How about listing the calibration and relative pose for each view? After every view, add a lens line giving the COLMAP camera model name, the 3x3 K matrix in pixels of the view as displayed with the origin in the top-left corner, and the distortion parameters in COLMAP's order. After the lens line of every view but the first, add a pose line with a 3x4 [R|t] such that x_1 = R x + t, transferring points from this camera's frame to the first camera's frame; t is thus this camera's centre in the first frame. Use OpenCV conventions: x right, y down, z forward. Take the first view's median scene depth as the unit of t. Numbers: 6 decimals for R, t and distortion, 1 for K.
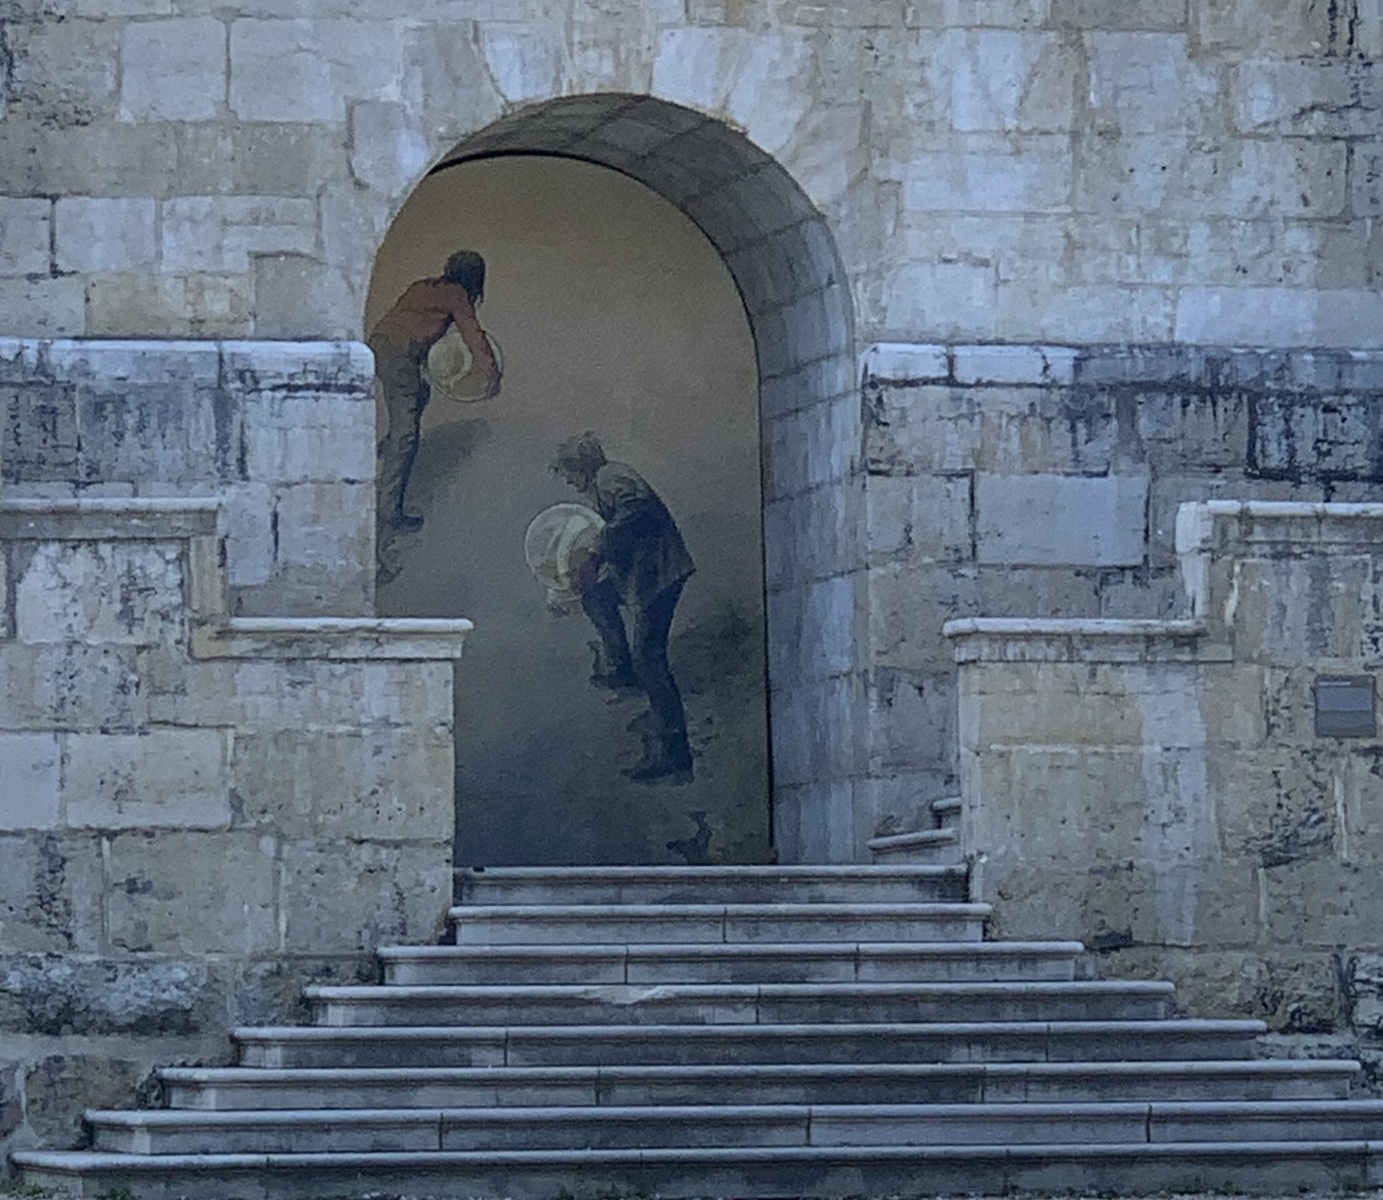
lens RADIAL K [[8120.9, 0, 691.5], [0, 8120.9, 600.4], [0, 0, 1]] dist [-0.104492, 0.000000]
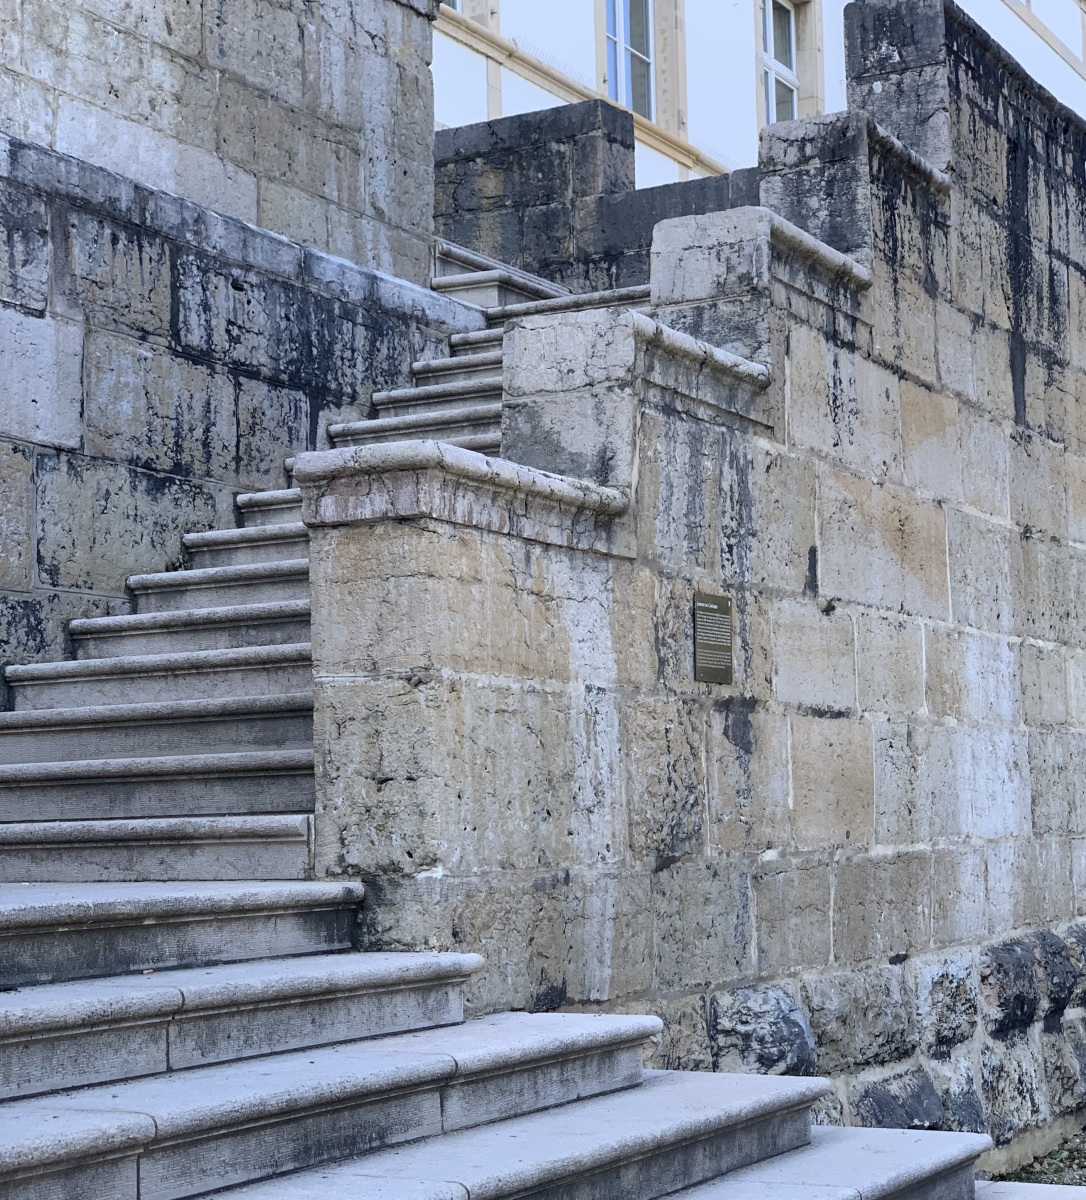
lens RADIAL K [[2339.9, 0, 607.2], [0, 2339.9, 749.2], [0, 0, 1]] dist [0.012934, 0.000000]
pose [[0.624647, 0.018130, 0.780696, -0.078956], [-0.021339, 0.999753, -0.006143, 0.023109], [-0.780615, -0.012822, 0.624880, 0.850701]]
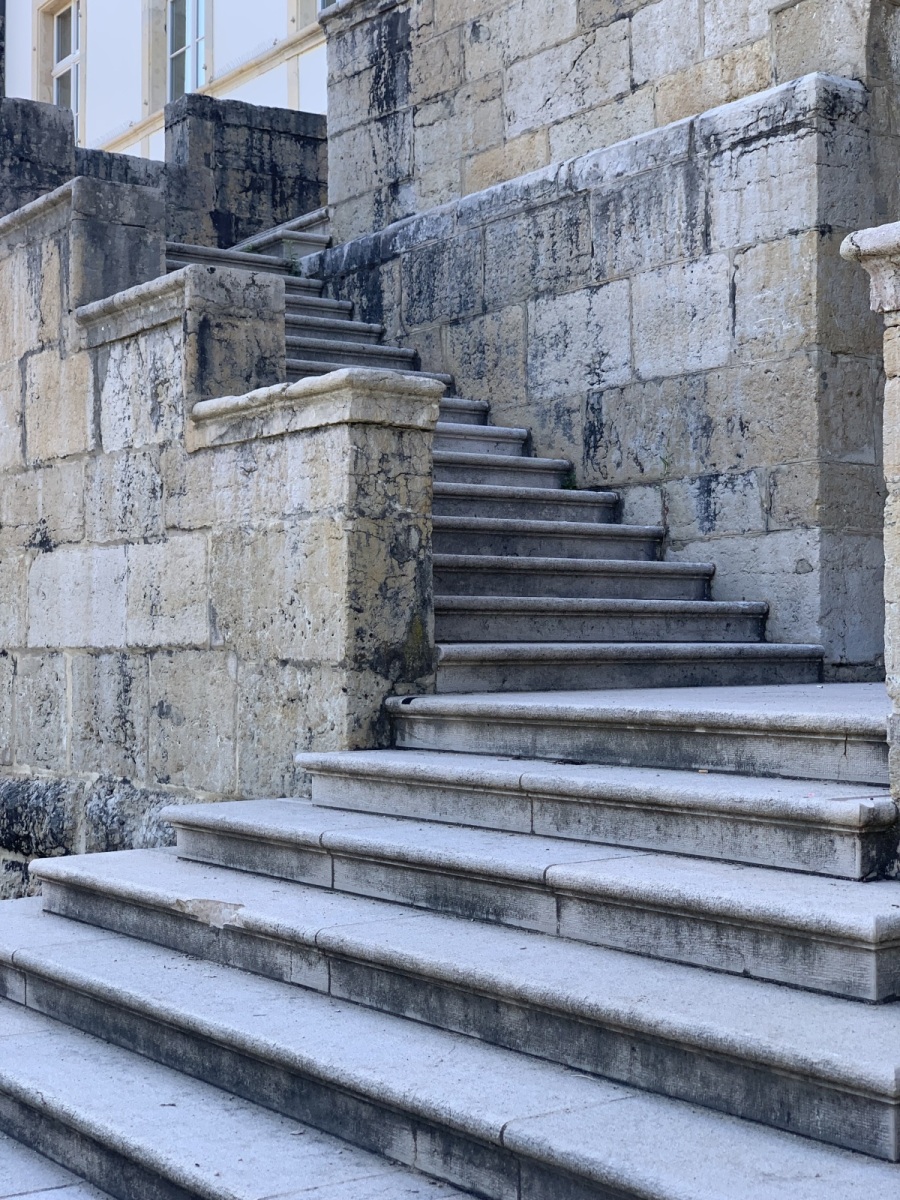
lens RADIAL K [[1797.8, 0, 449.3], [0, 1797.8, 594.9], [0, 0, 1]] dist [0.048513, 0.000000]
pose [[0.397584, -0.019300, -0.917363, 0.120779], [0.049366, 0.998781, 0.000382, 0.022399], [0.916237, -0.045438, 0.398052, 0.890104]]
